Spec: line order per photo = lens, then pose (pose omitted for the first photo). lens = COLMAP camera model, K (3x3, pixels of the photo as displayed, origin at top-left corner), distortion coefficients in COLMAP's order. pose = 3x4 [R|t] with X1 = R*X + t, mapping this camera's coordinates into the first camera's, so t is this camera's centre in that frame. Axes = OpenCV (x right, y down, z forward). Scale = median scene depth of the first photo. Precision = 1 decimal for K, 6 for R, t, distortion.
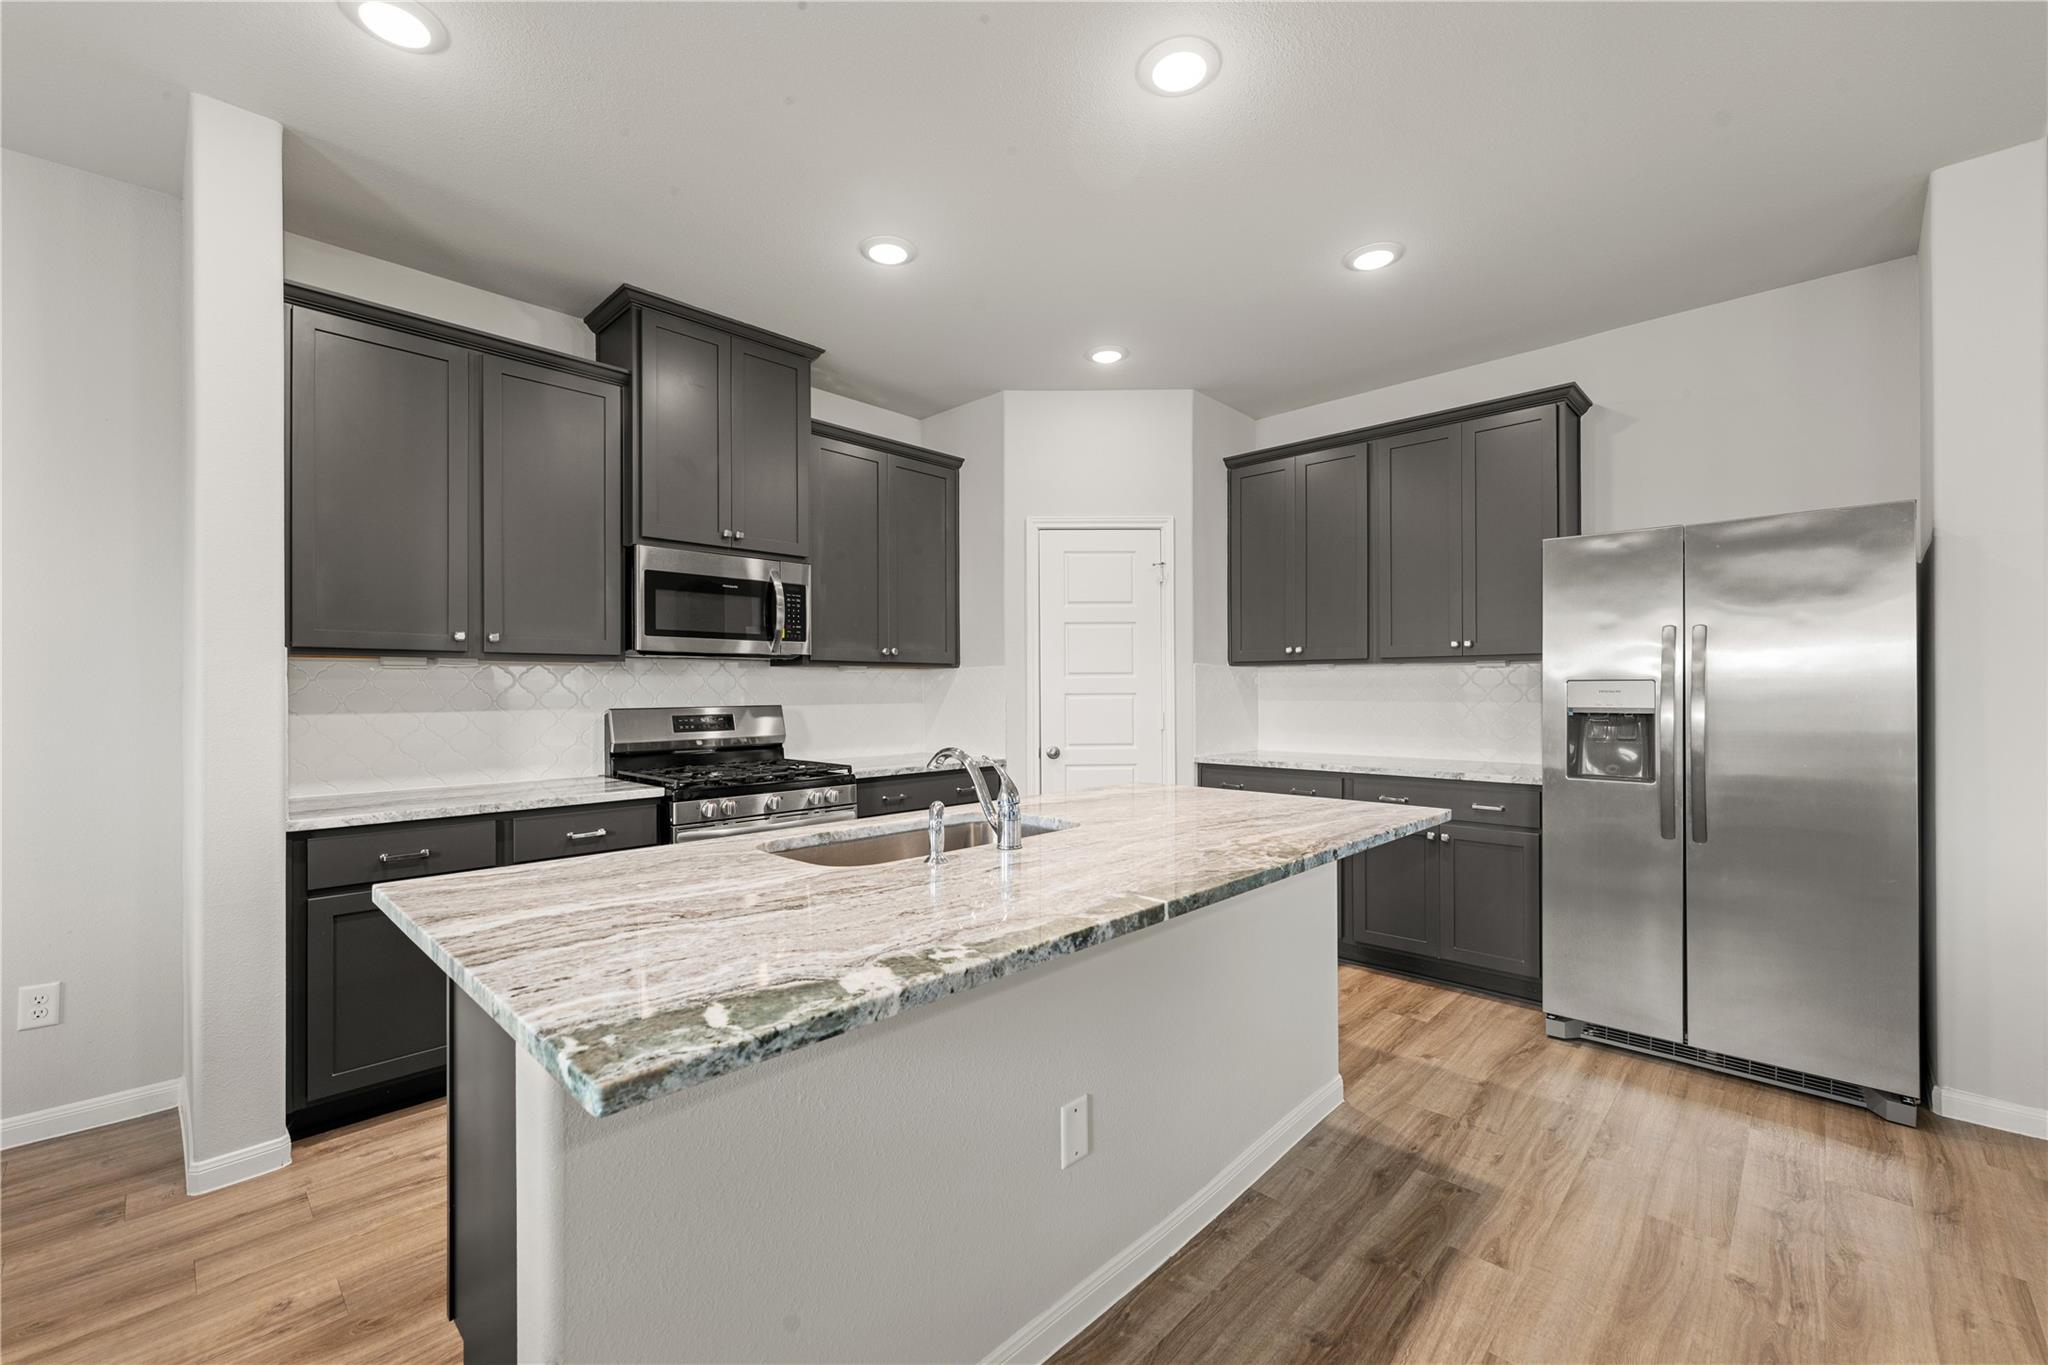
lens RADIAL K [[841.4, 0, 1023.0], [0, 841.4, 685.8], [0, 0, 1]] dist [-0.003955, -0.000307]
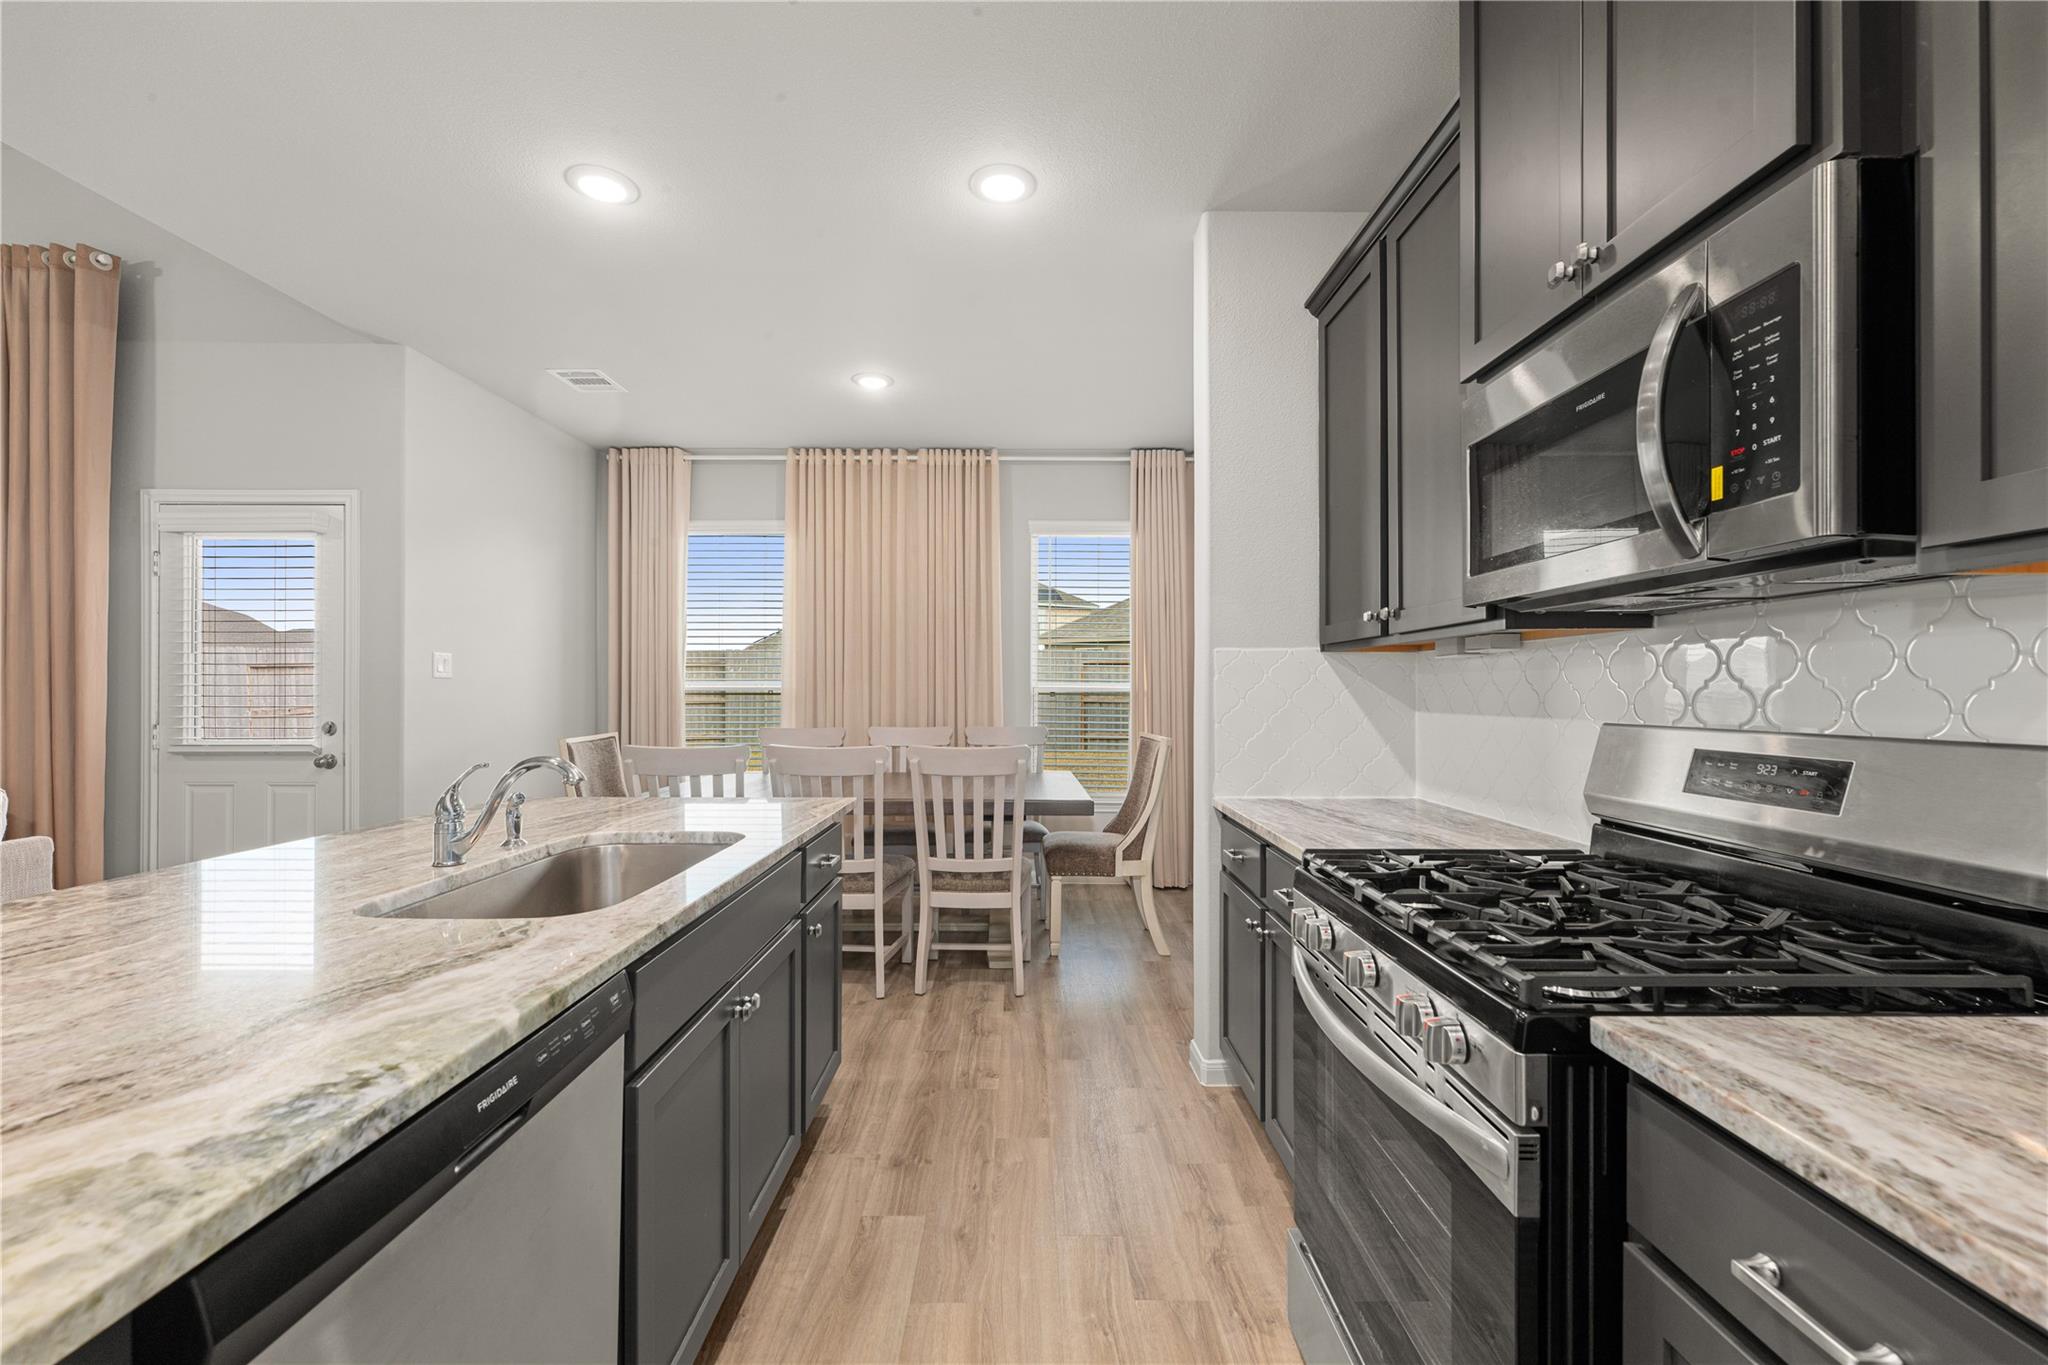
lens RADIAL K [[841.4, 0, 1022.5], [0, 841.4, 688.4], [0, 0, 1]] dist [-0.003955, -0.000307]
pose [[-0.727886, 0.005385, -0.685677, 0.086368], [0.011763, 0.999920, -0.004634, 0.005657], [0.685598, -0.011439, -0.727891, 1.083411]]
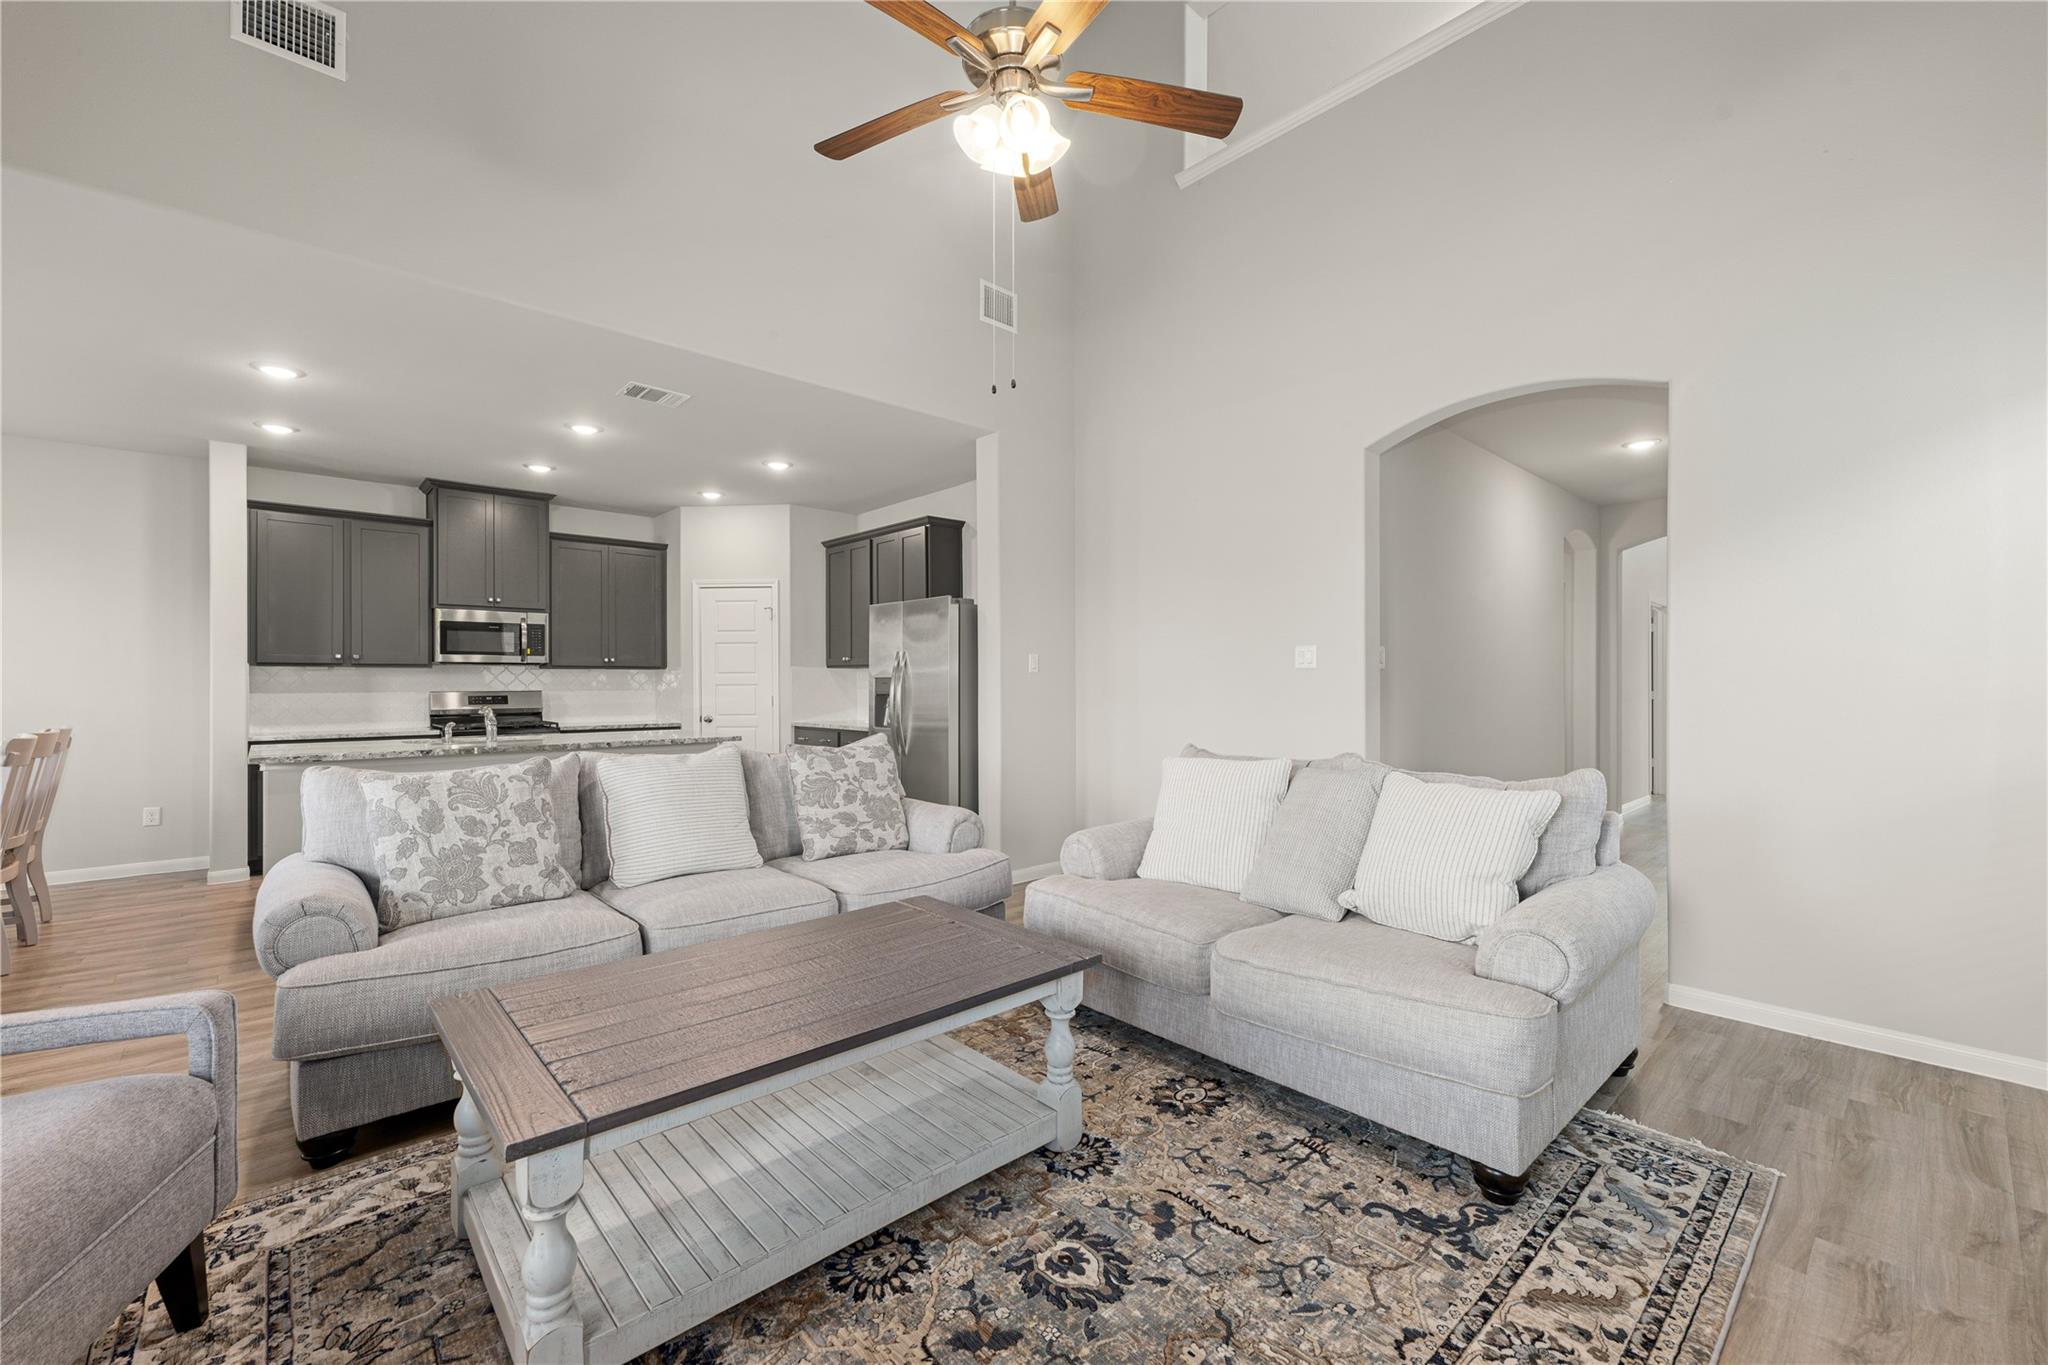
lens RADIAL K [[841.4, 0, 1033.5], [0, 841.4, 682.6], [0, 0, 1]] dist [-0.003955, -0.000307]
pose [[0.998221, -0.000790, -0.059616, 0.965953], [0.000957, 0.999996, 0.002787, 0.001997], [0.059614, -0.002839, 0.998217, -0.805790]]
